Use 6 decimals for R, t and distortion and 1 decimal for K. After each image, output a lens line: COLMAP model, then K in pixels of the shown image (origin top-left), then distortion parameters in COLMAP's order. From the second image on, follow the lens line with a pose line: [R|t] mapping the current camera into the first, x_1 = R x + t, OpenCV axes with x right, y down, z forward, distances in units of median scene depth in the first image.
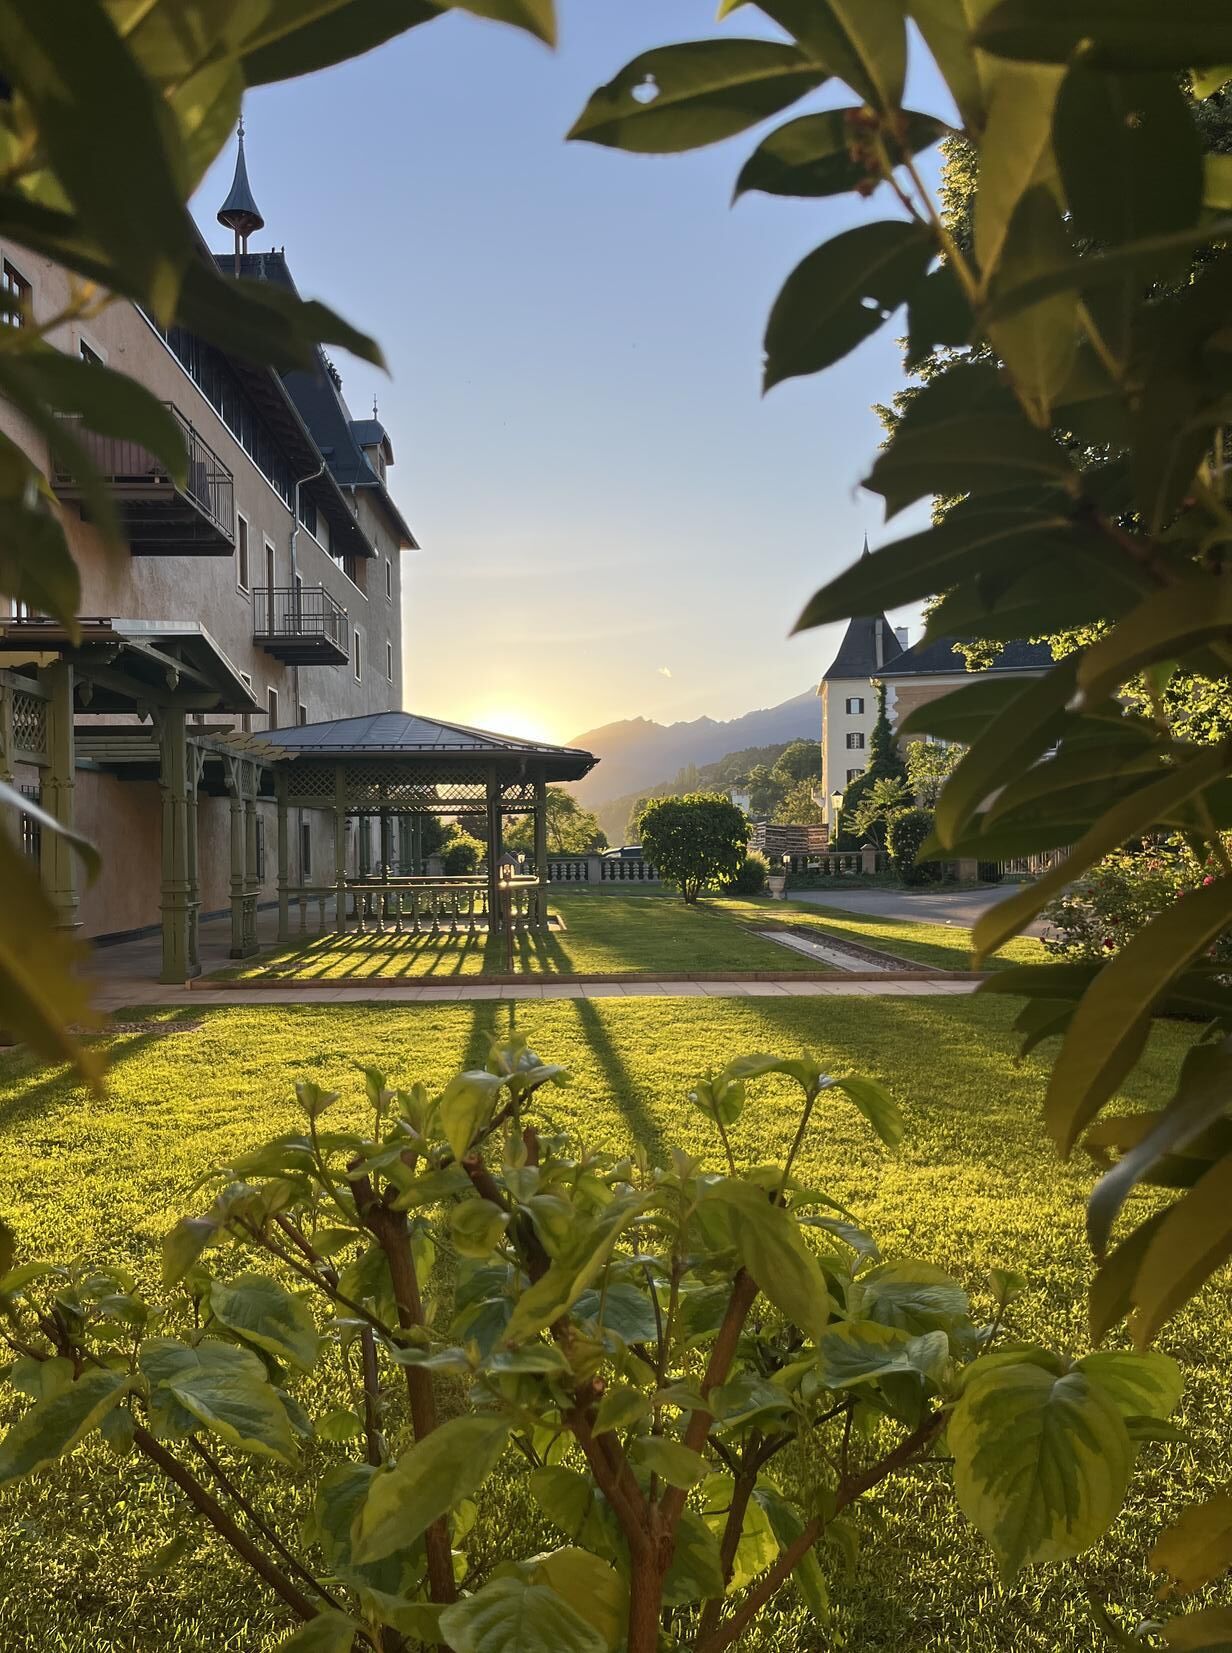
lens RADIAL K [[1252.9, 0, 616.0], [0, 1252.9, 826.5], [0, 0, 1]] dist [0.054063, -0.063538]
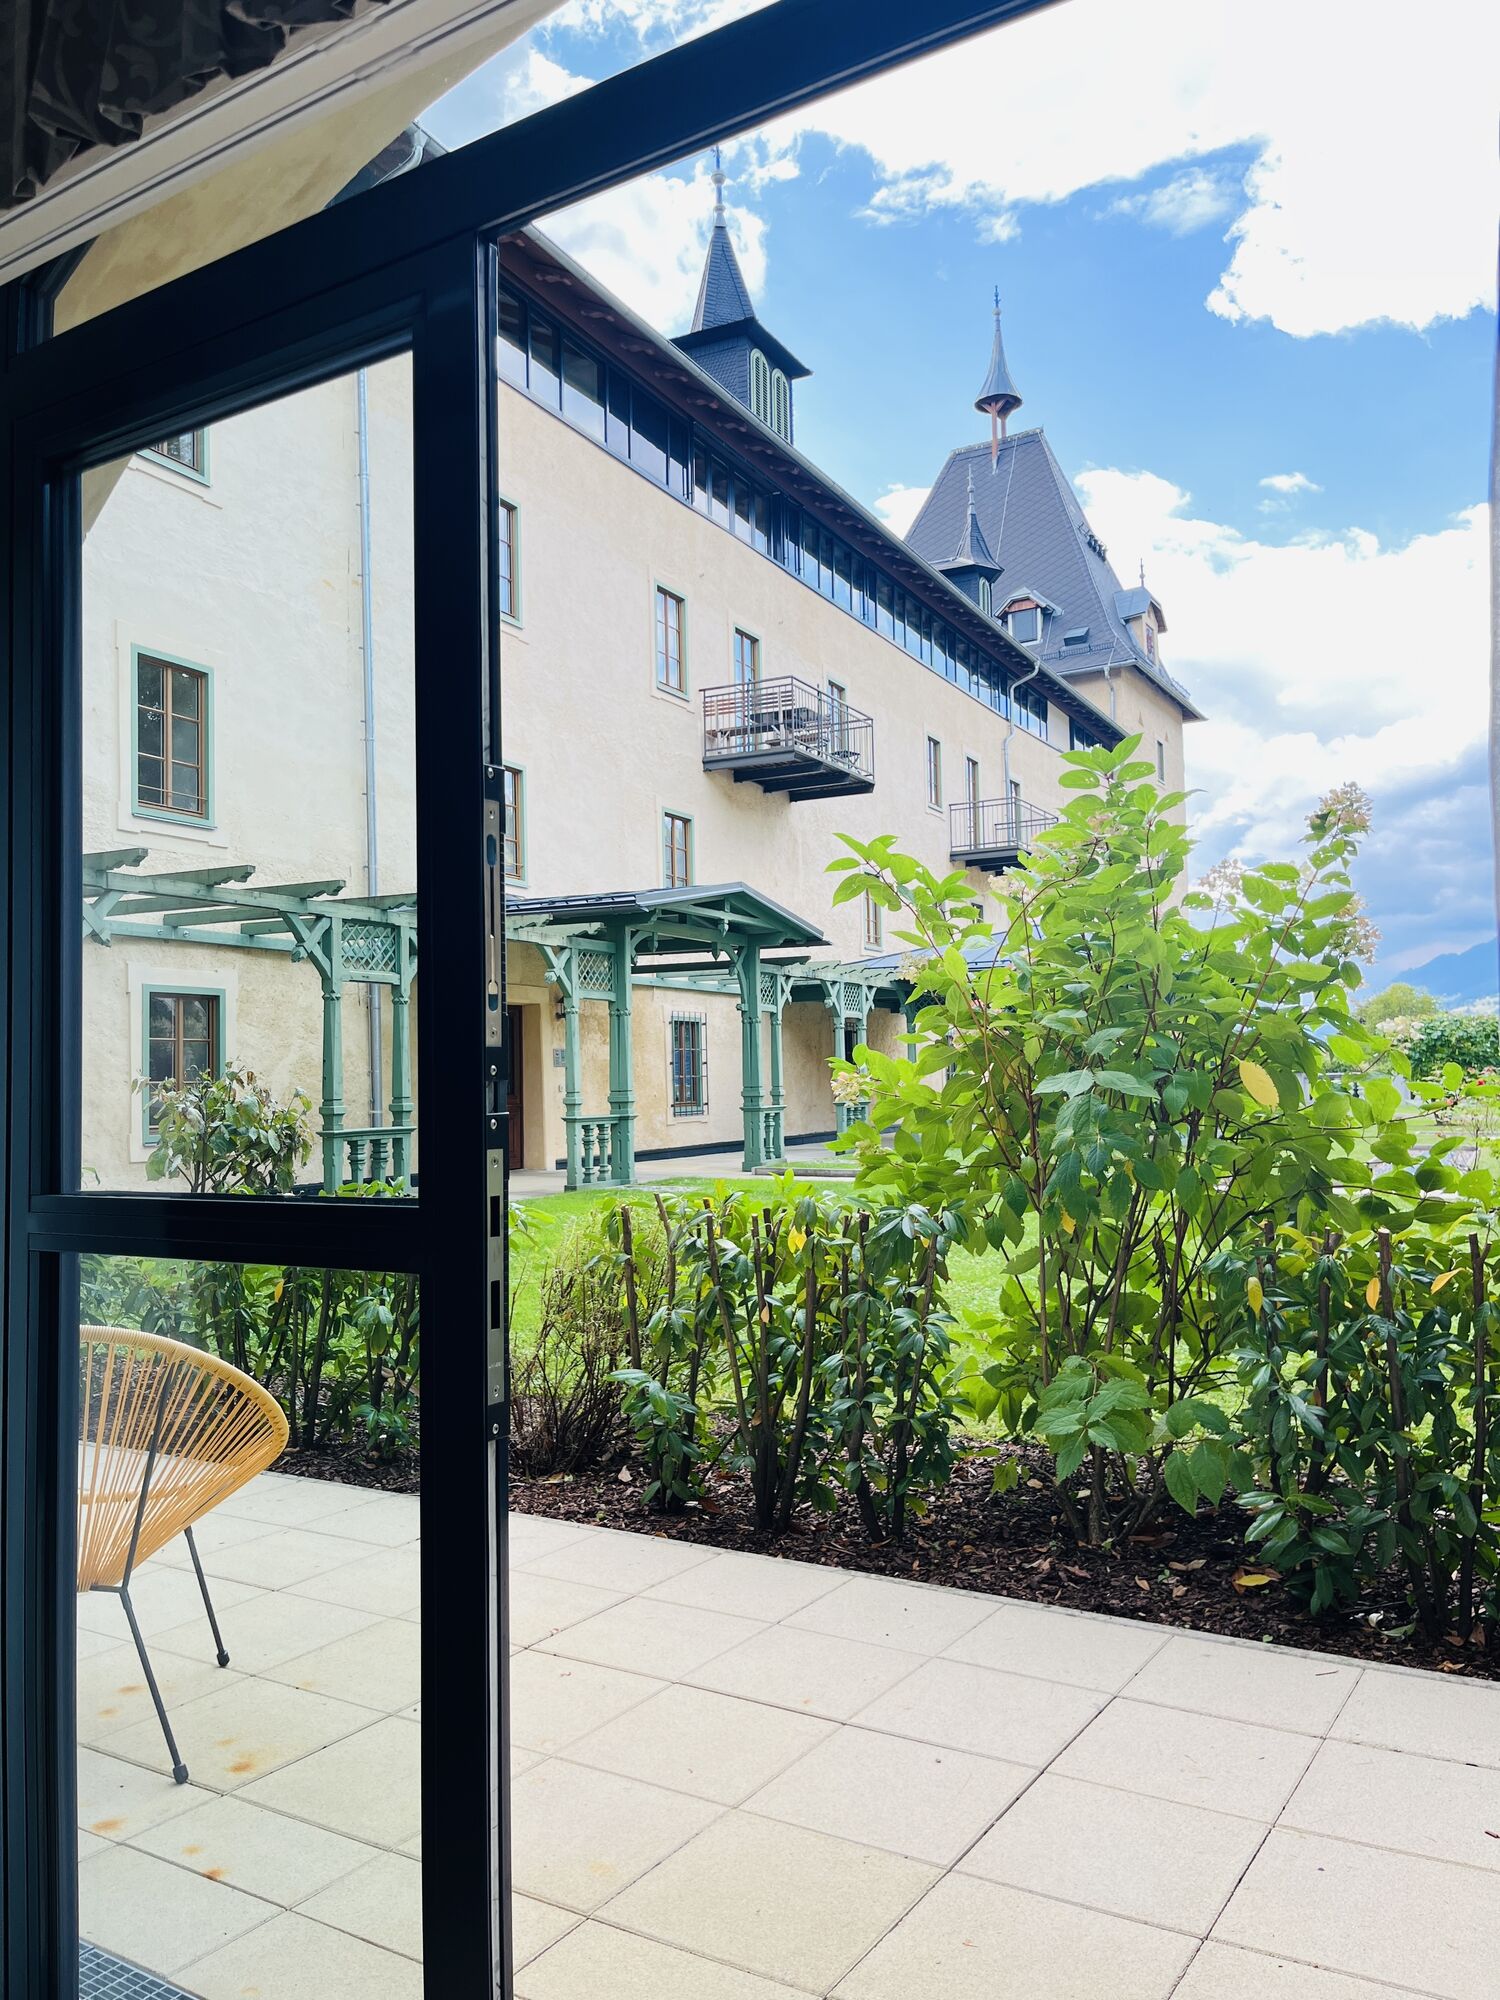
lens RADIAL K [[1516.0, 0, 750.0], [0, 1516.0, 1000.0], [0, 0, 1]] dist [0.054063, -0.063538]
pose [[0.861777, -0.032223, -0.506263, 0.215685], [0.018743, 0.999322, -0.031700, 0.002671], [0.506941, 0.017829, 0.861796, -0.147224]]
